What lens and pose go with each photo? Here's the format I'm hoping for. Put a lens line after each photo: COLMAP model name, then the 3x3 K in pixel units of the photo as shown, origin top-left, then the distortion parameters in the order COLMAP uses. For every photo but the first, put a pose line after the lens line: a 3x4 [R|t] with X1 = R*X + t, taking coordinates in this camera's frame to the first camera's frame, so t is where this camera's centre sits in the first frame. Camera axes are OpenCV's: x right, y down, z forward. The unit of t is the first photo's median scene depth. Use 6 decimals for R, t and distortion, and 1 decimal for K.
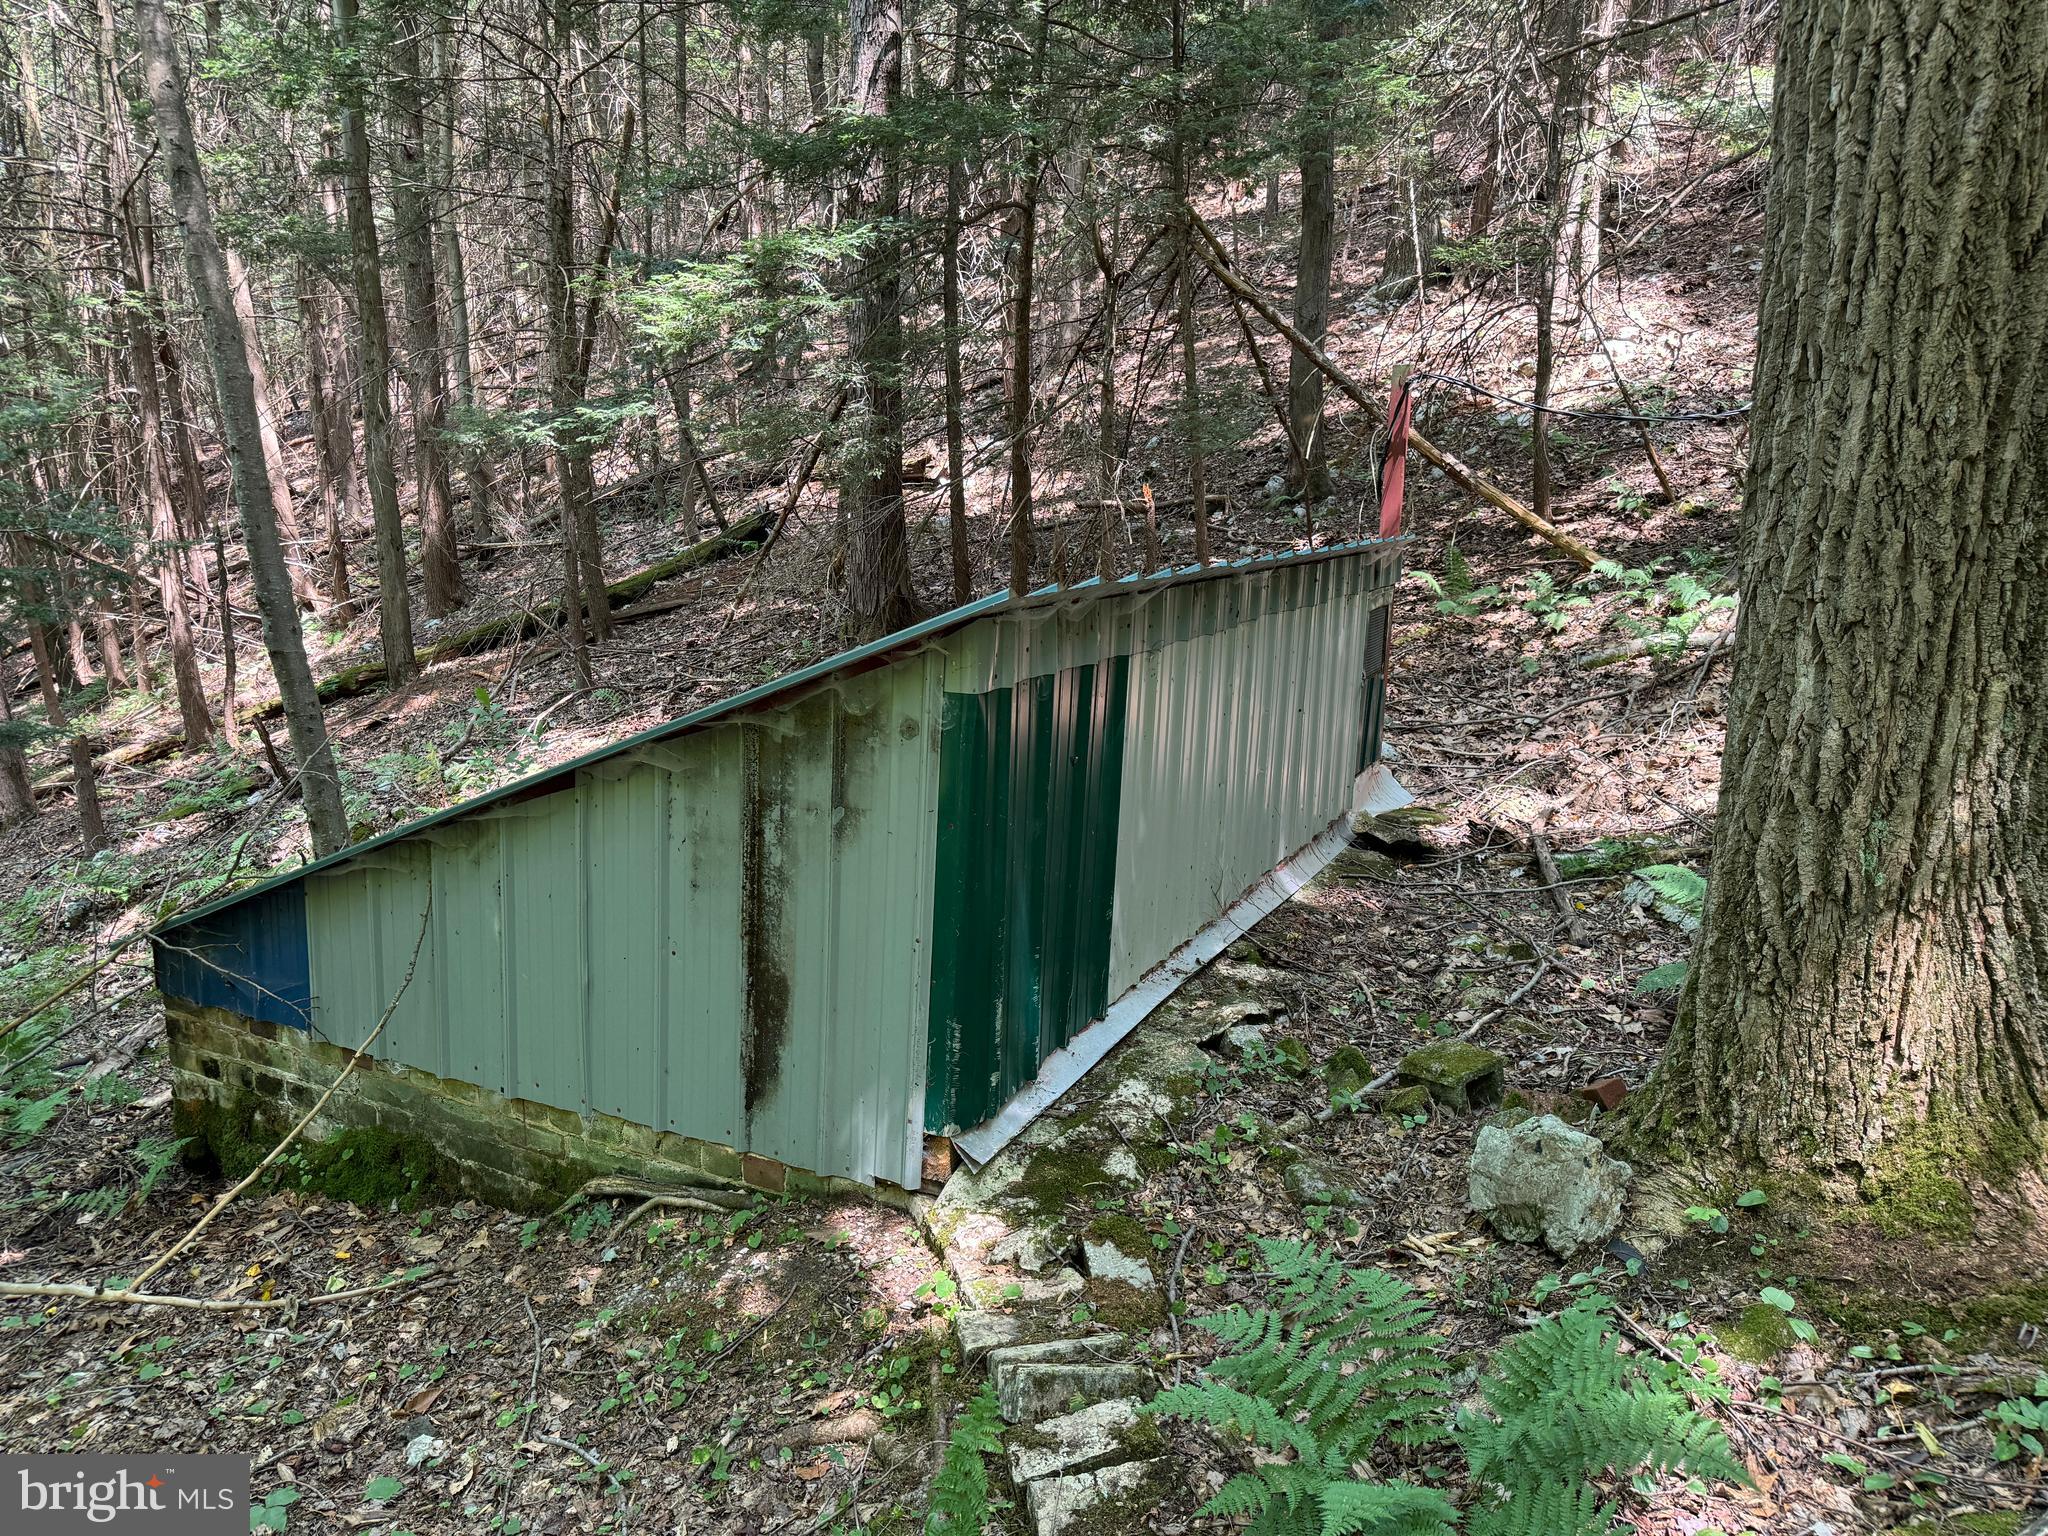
lens RADIAL K [[1437.8, 0, 1025.8], [0, 1437.8, 770.3], [0, 0, 1]] dist [0.050944, -0.061771]
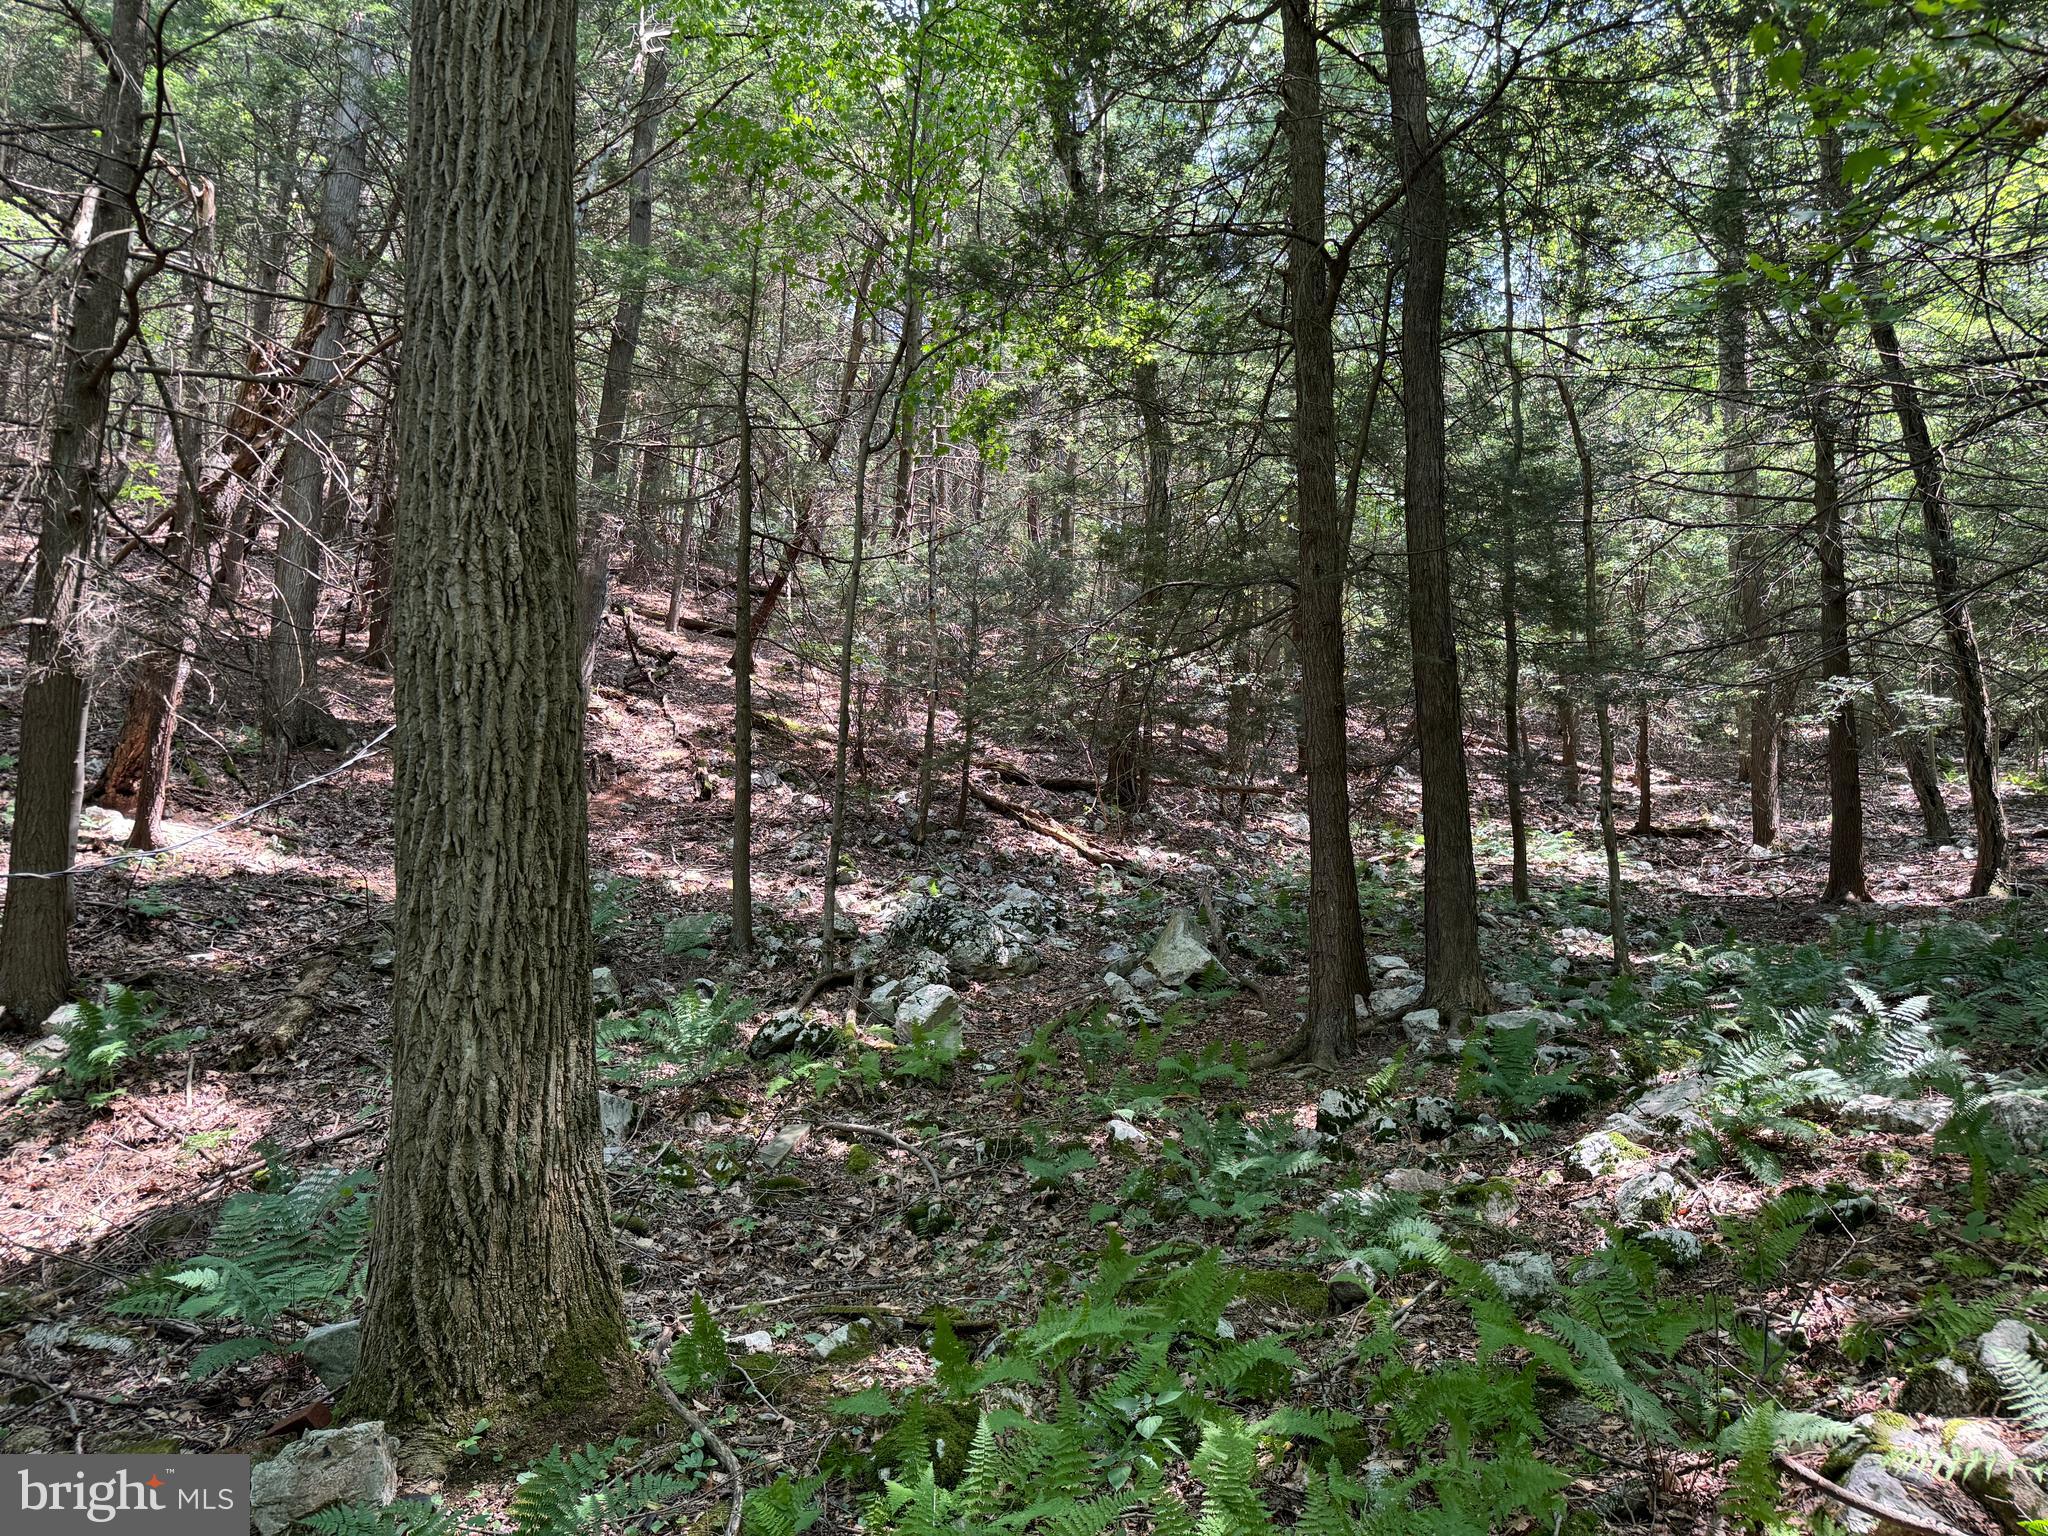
lens RADIAL K [[1437.8, 0, 1018.5], [0, 1437.8, 758.3], [0, 0, 1]] dist [0.050944, -0.061771]
pose [[0.342204, 0.129834, 0.930612, -0.601482], [0.183329, 0.962148, -0.201647, 0.045908], [-0.921567, 0.239613, 0.305449, -0.047049]]
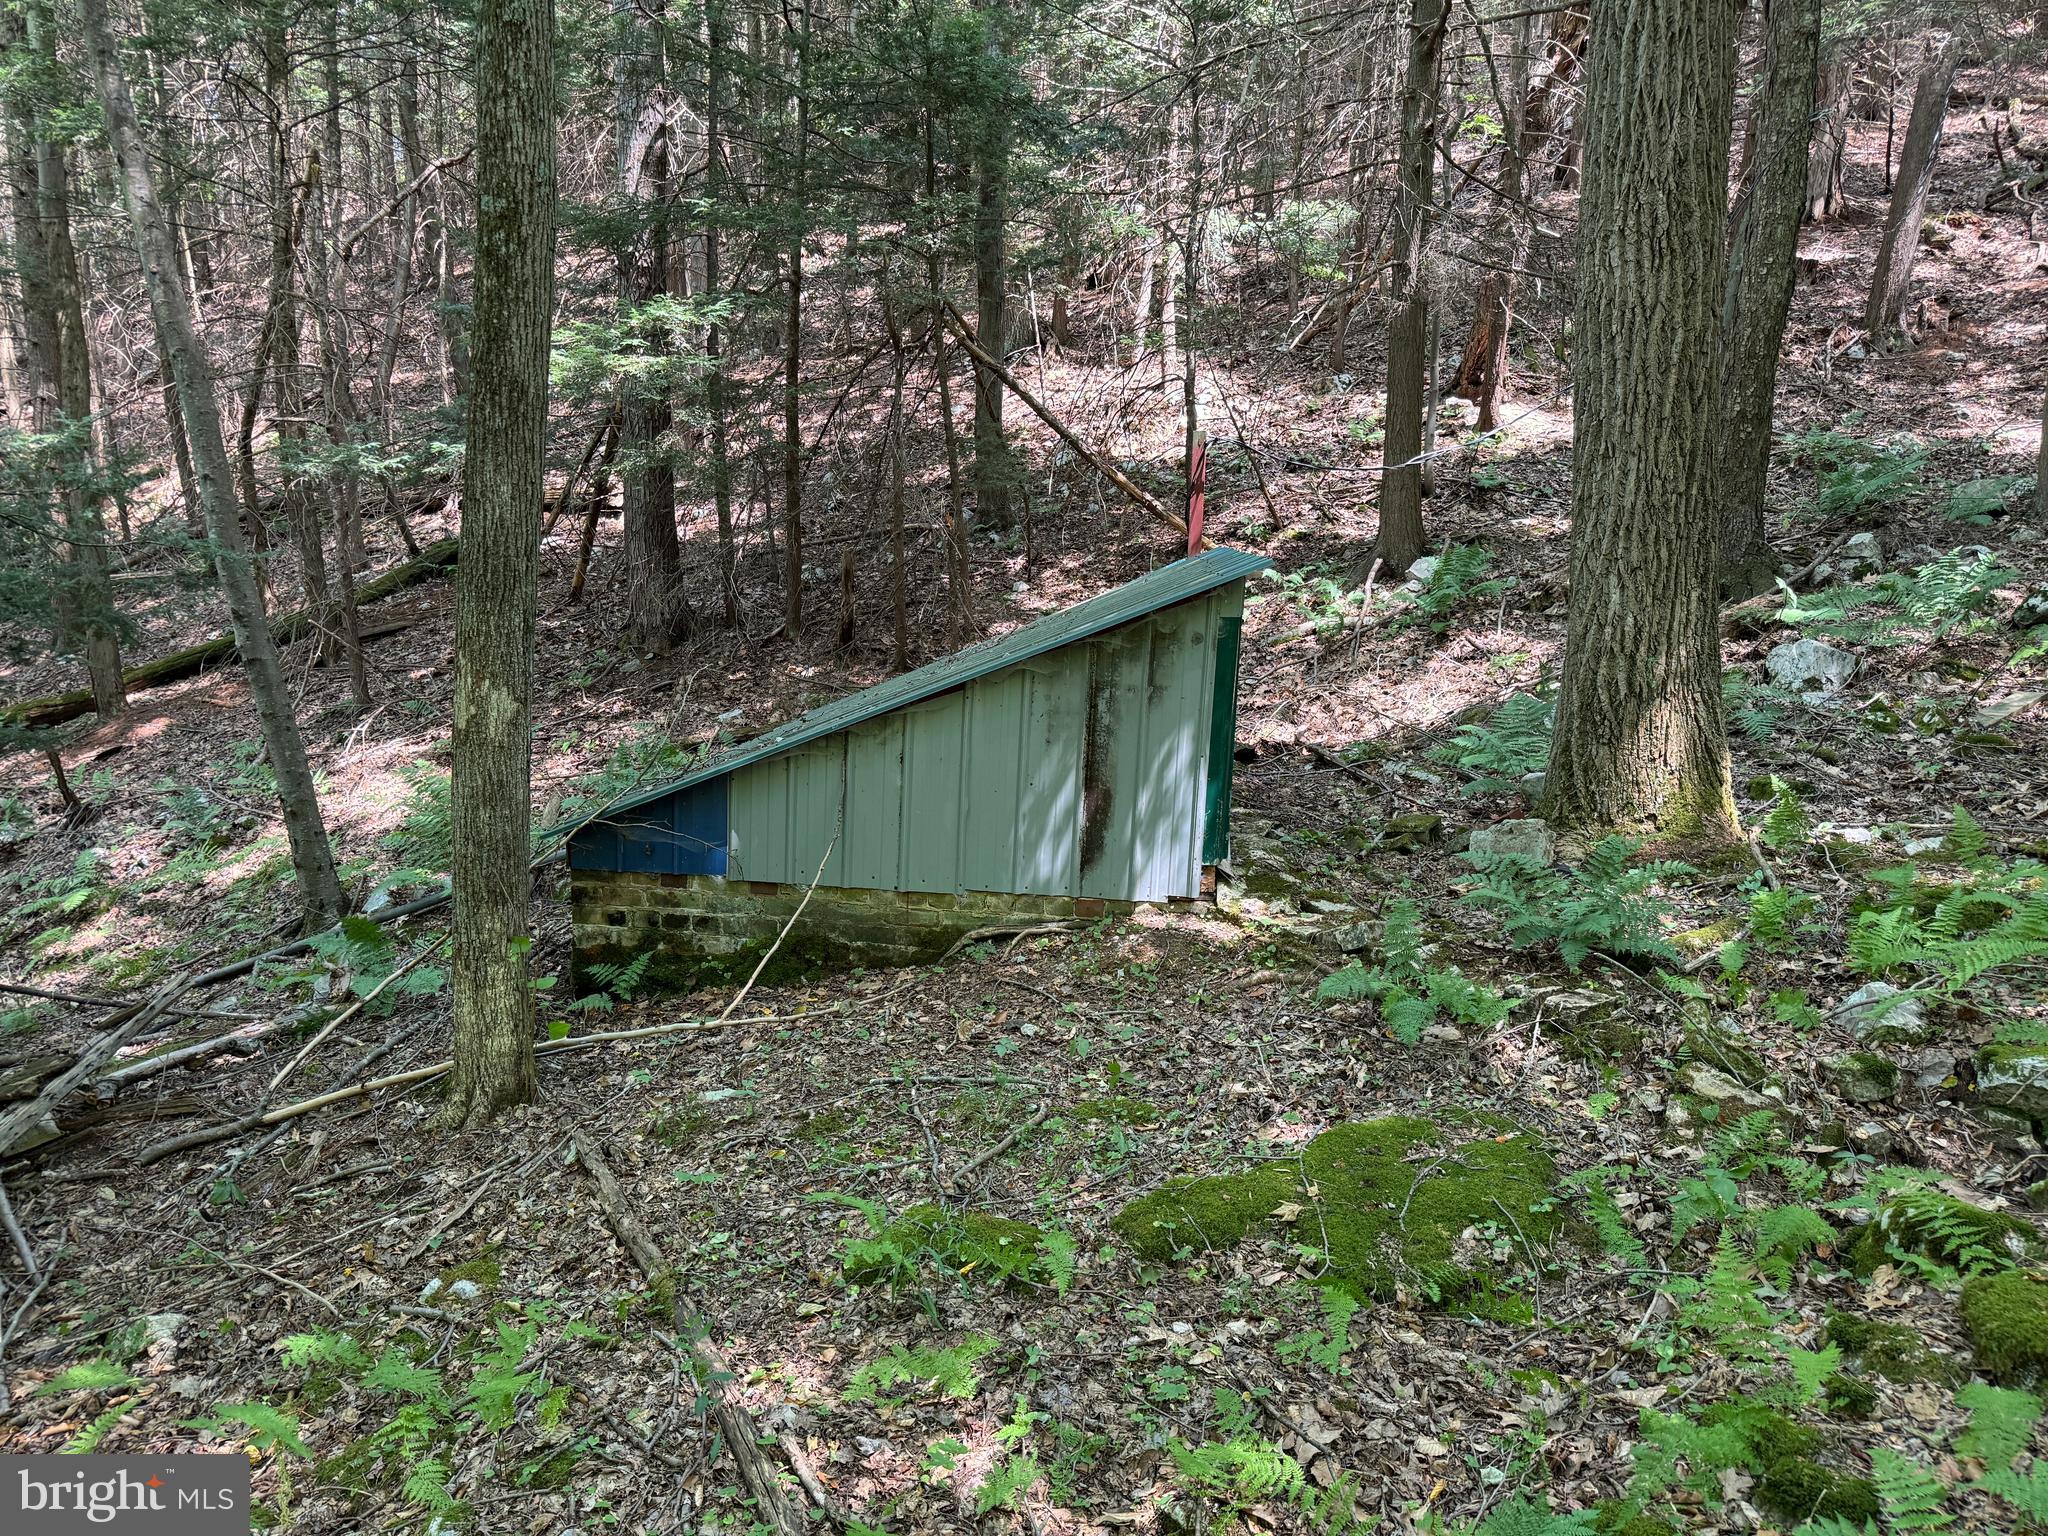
lens RADIAL K [[1437.8, 0, 1019.8], [0, 1437.8, 774.6], [0, 0, 1]] dist [0.050944, -0.061771]
pose [[0.939546, -0.058696, 0.337356, -0.883143], [0.065701, 0.997795, -0.009373, 0.140779], [-0.336062, 0.030970, 0.941331, -0.614491]]
